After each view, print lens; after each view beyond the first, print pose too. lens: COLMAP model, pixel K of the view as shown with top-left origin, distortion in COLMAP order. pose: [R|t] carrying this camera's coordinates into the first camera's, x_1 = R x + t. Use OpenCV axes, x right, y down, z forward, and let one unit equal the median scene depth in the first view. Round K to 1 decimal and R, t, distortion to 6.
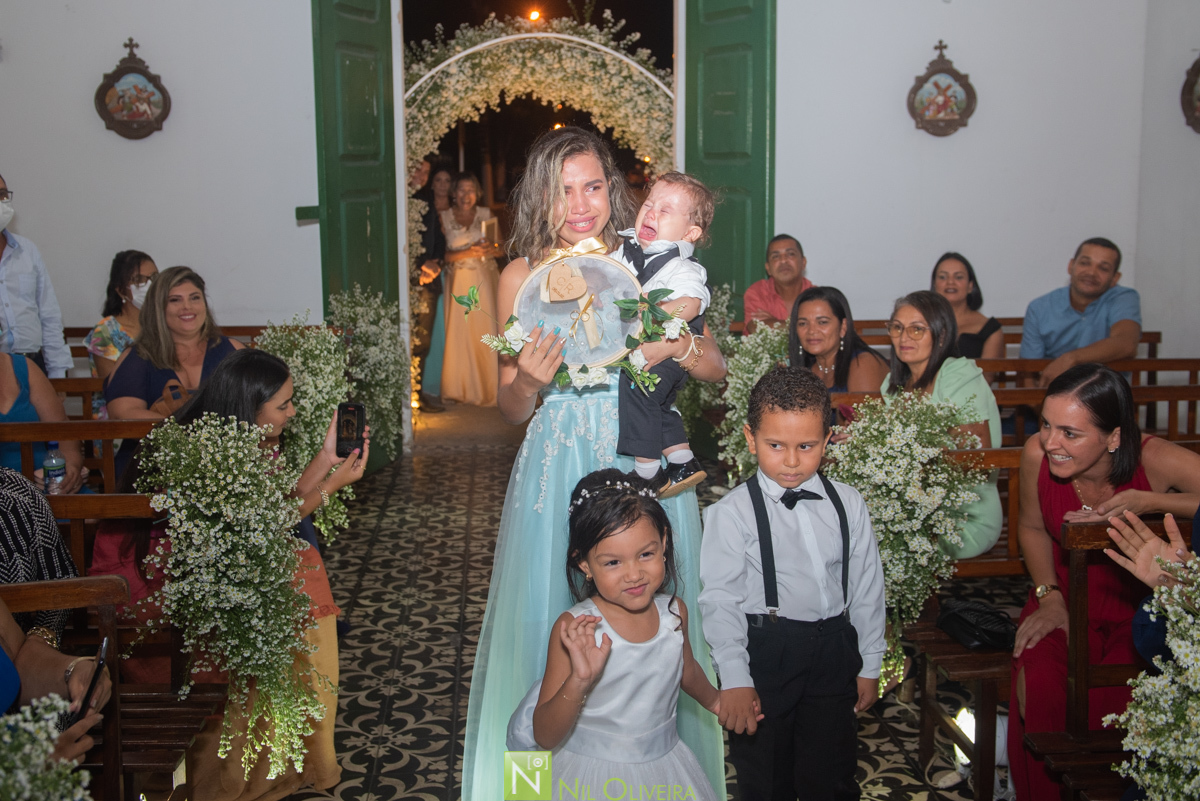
lens RADIAL K [[1250.6, 0, 599.5], [0, 1250.6, 337.0], [0, 0, 1]] dist [-0.015247, 0.003896]
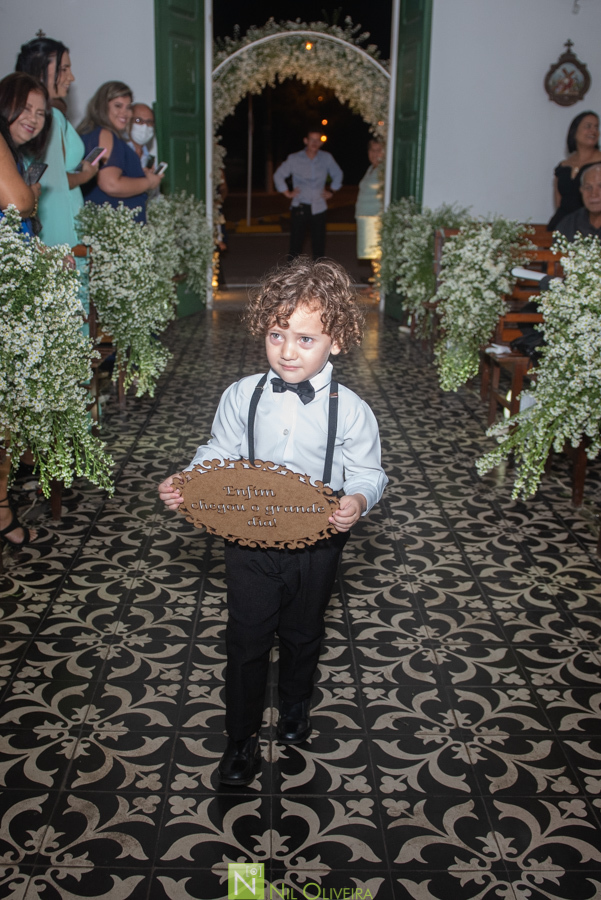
lens RADIAL K [[914.5, 0, 278.9], [0, 914.5, 452.7], [0, 0, 1]] dist [-0.050505, -0.005835]
pose [[0.996571, 0.044121, -0.069999, 0.022156], [-0.031988, 0.985634, 0.165838, 0.076029], [0.076310, -0.163030, 0.983666, -0.154356]]
